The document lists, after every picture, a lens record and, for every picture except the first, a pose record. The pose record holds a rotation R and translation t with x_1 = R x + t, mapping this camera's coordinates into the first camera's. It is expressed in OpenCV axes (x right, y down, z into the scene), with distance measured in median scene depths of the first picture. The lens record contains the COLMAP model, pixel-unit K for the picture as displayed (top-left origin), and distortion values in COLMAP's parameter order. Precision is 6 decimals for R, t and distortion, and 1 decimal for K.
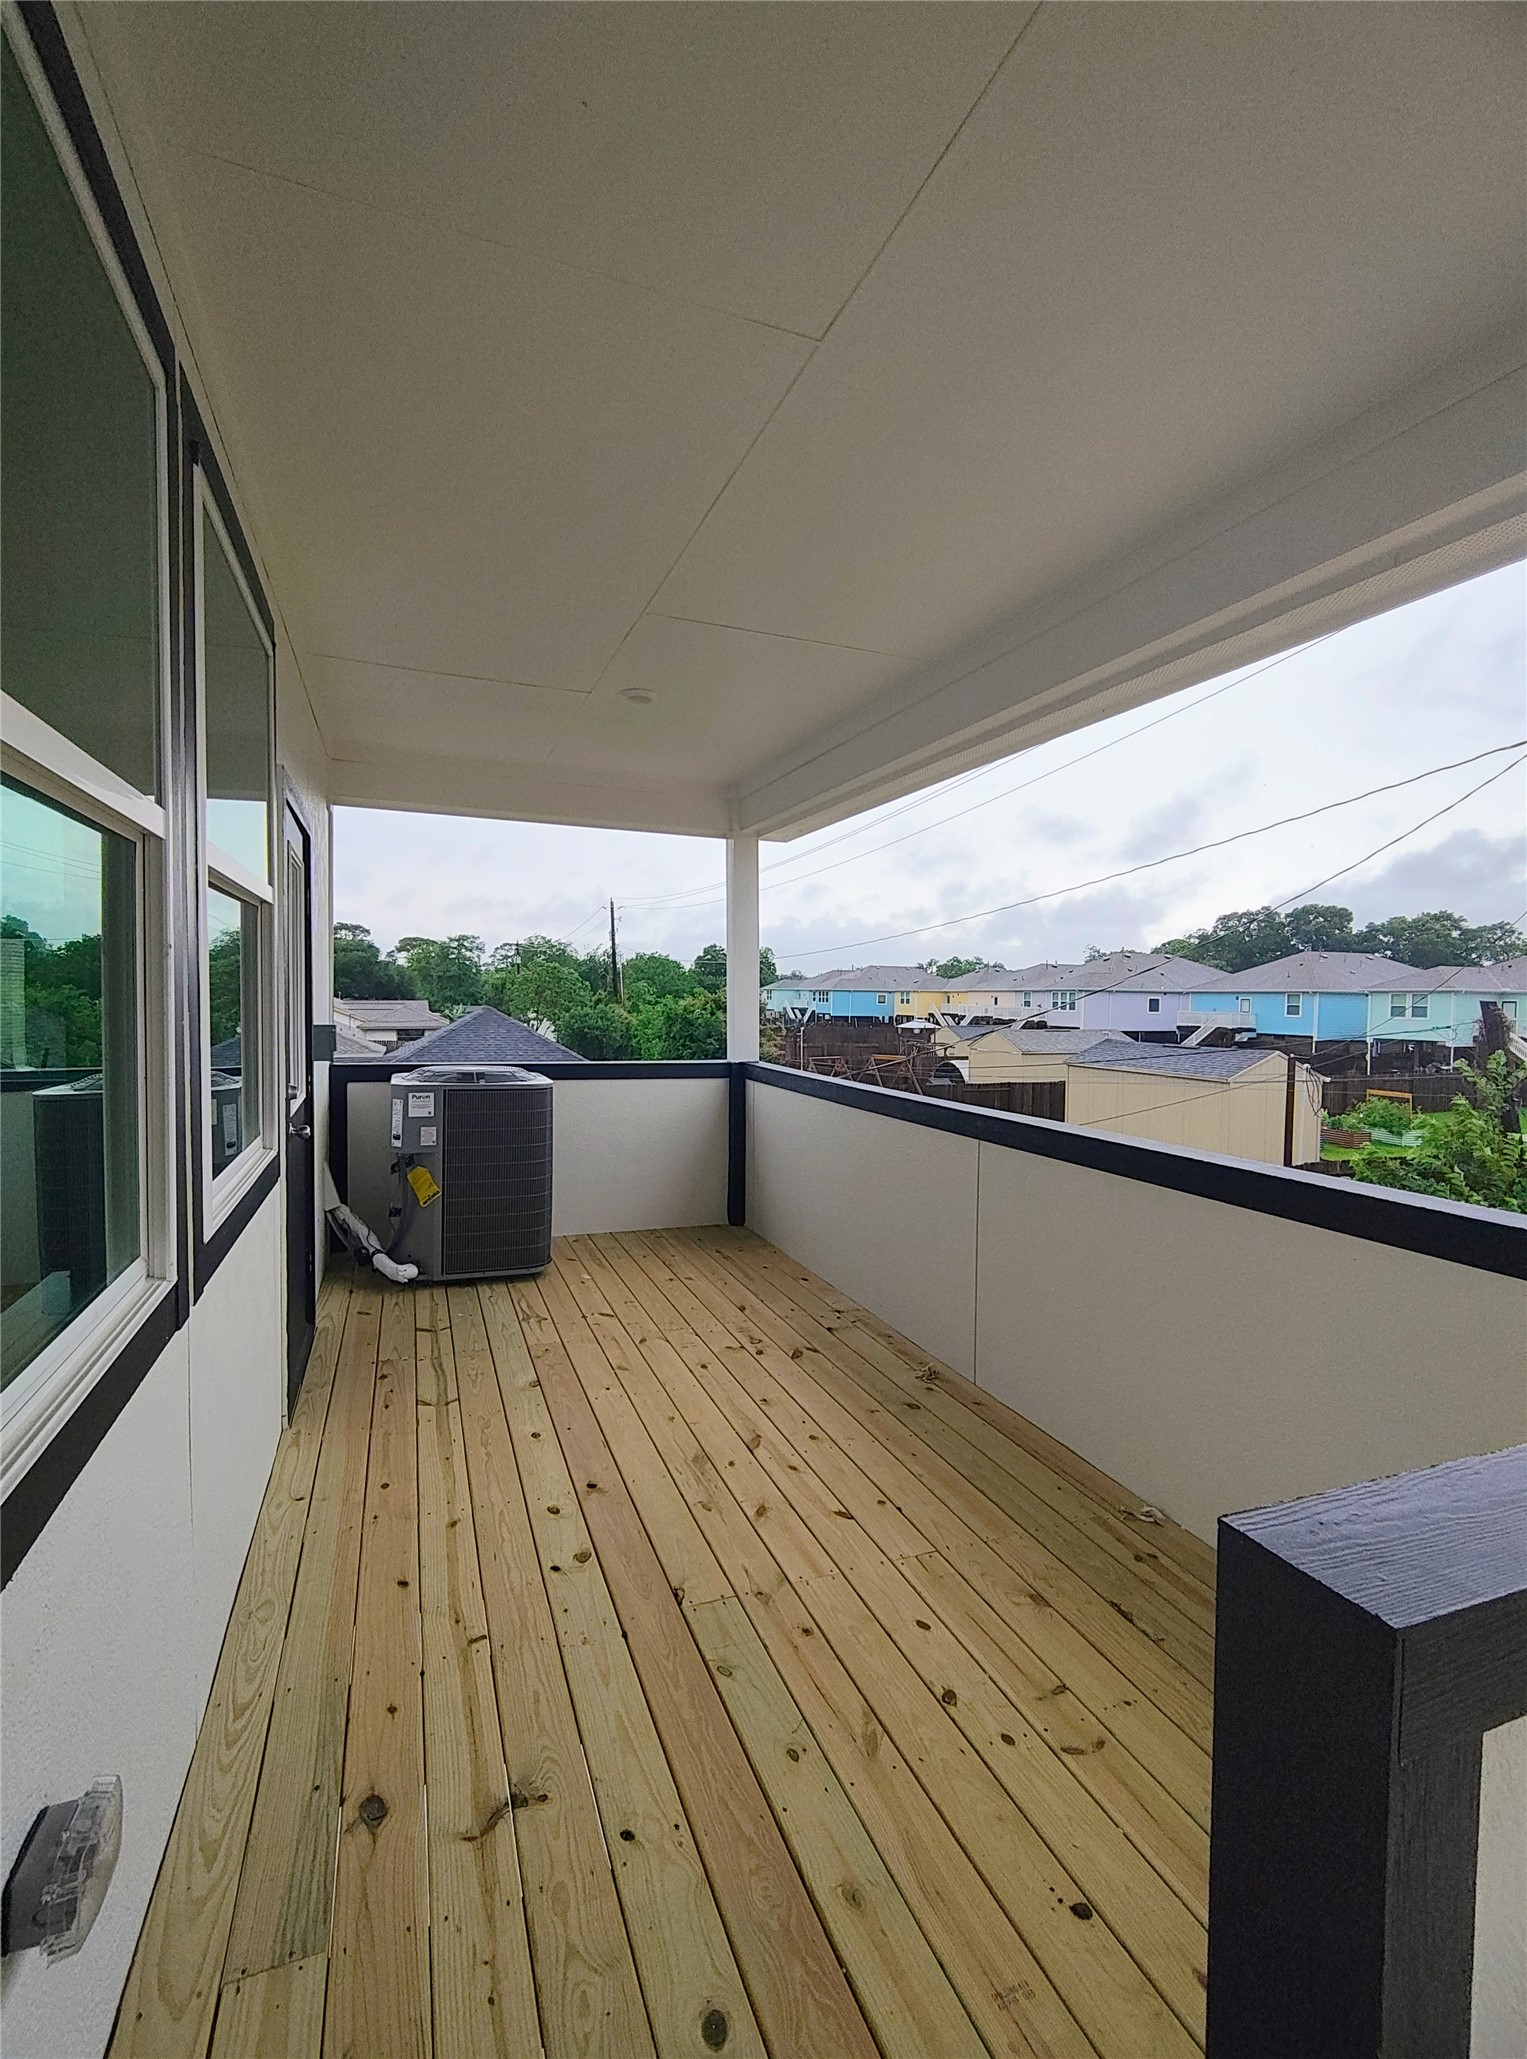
lens RADIAL K [[937.9, 0, 761.1], [0, 937.9, 1031.2], [0, 0, 1]] dist [0.001223, -0.001386]
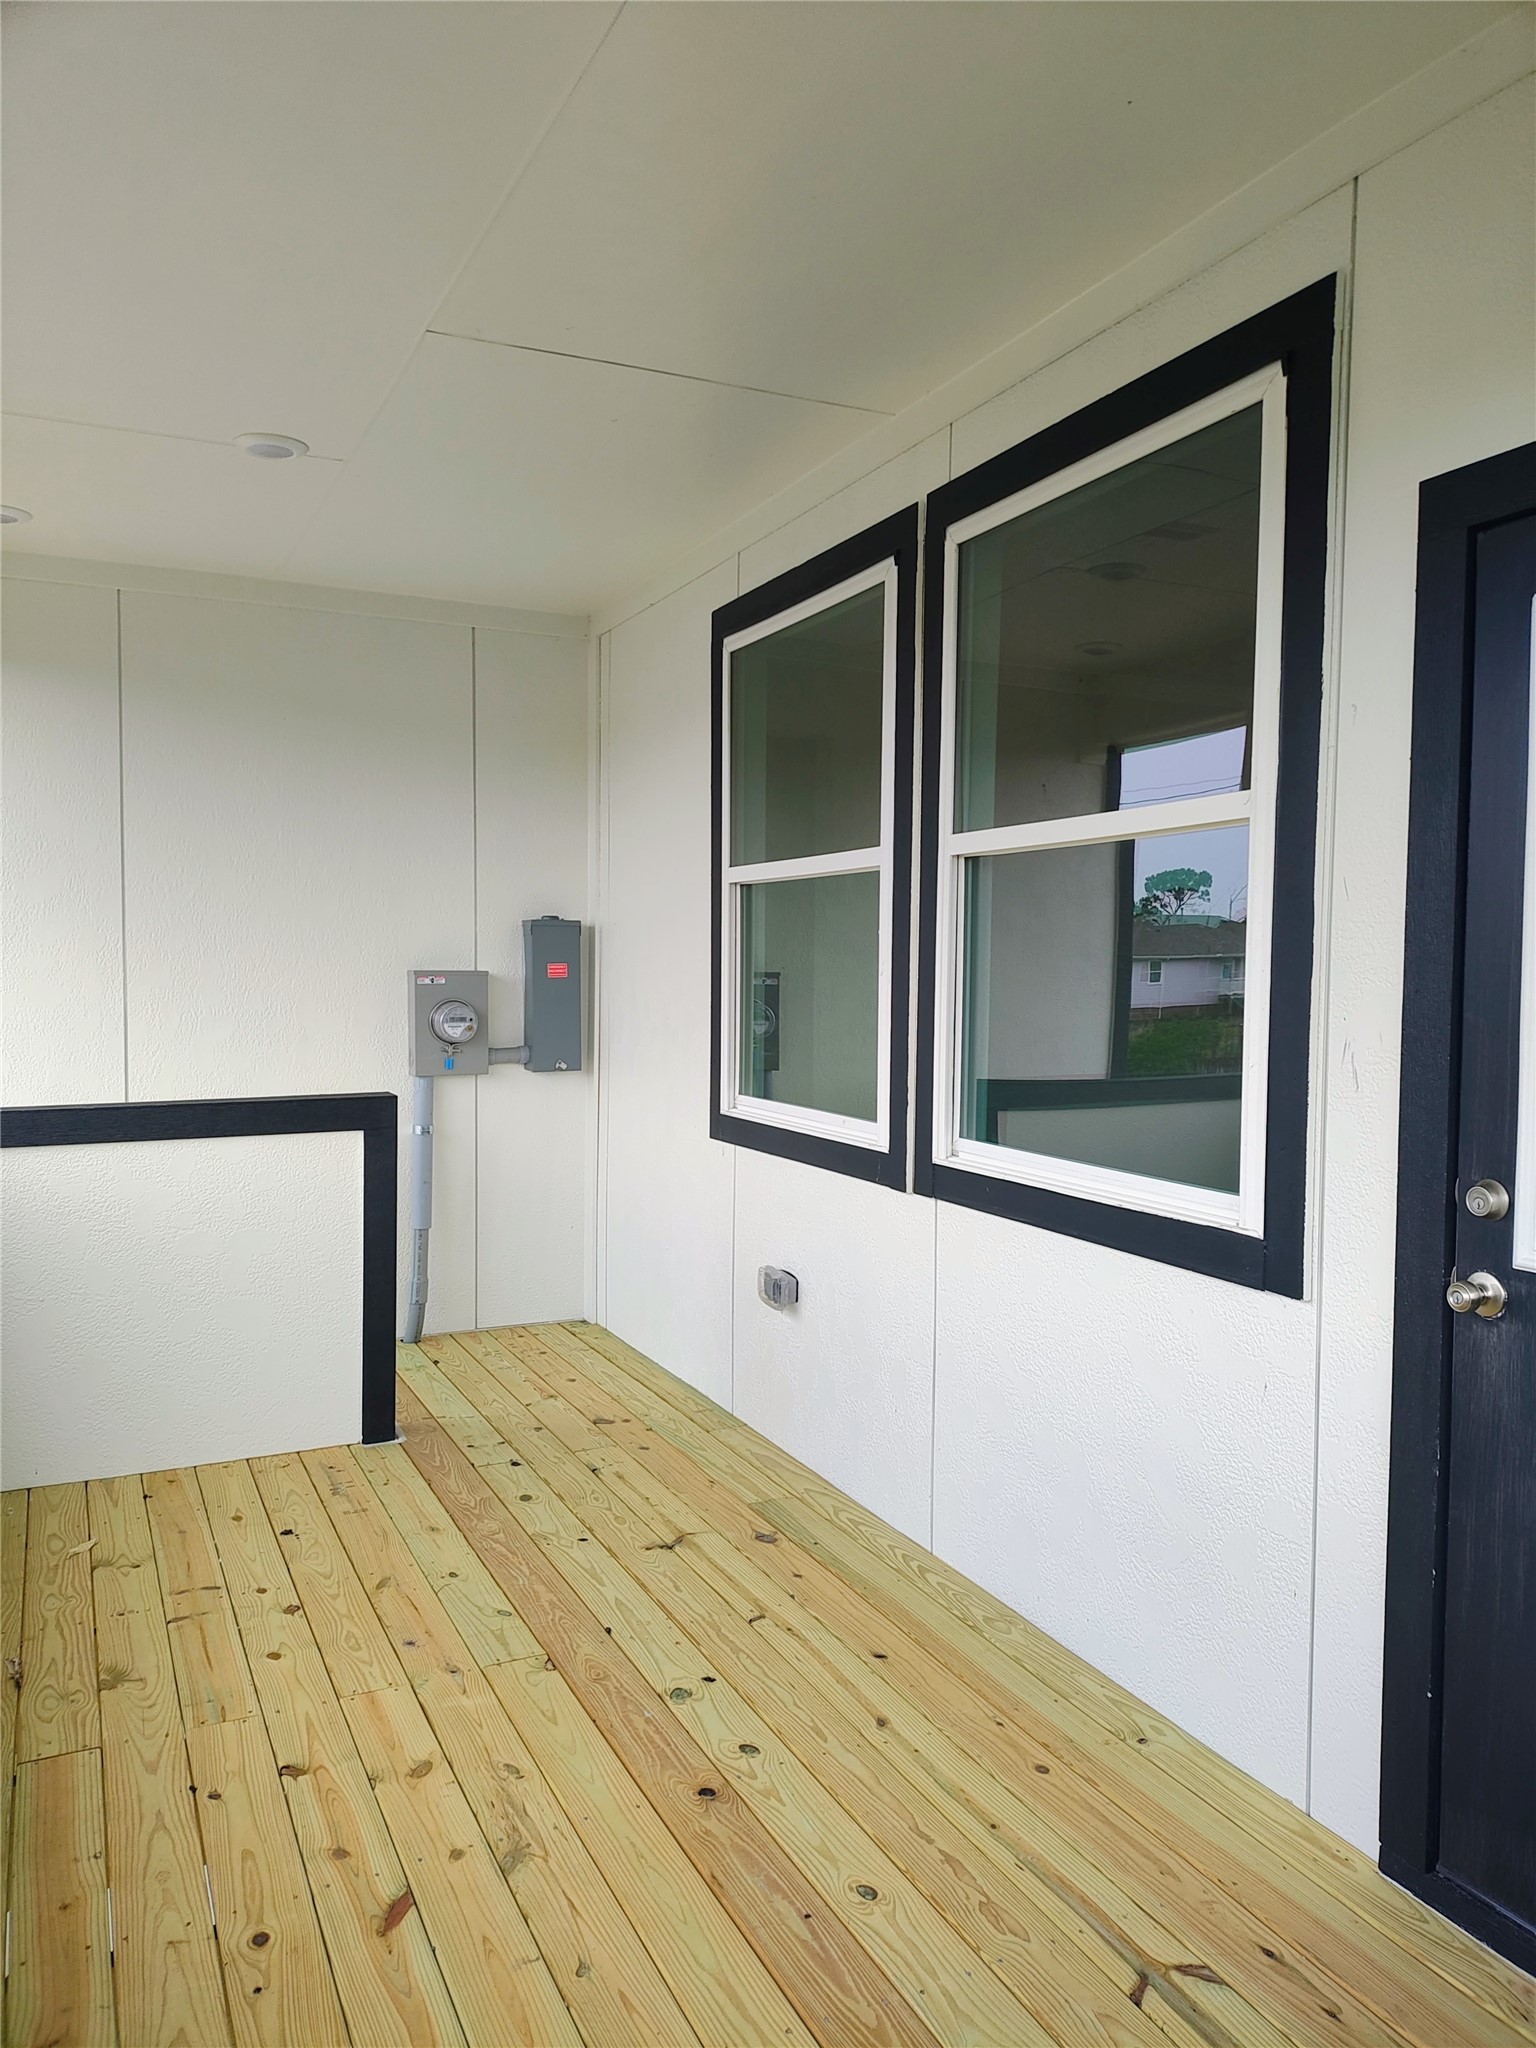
lens RADIAL K [[1490.8, 0, 772.0], [0, 1490.8, 1024.5], [0, 0, 1]] dist [0.015664, -0.027606]
pose [[-0.996866, -0.016942, -0.077273, -0.175148], [-0.023063, 0.996607, 0.079011, -0.086161], [0.075672, 0.080546, -0.993874, 2.347622]]
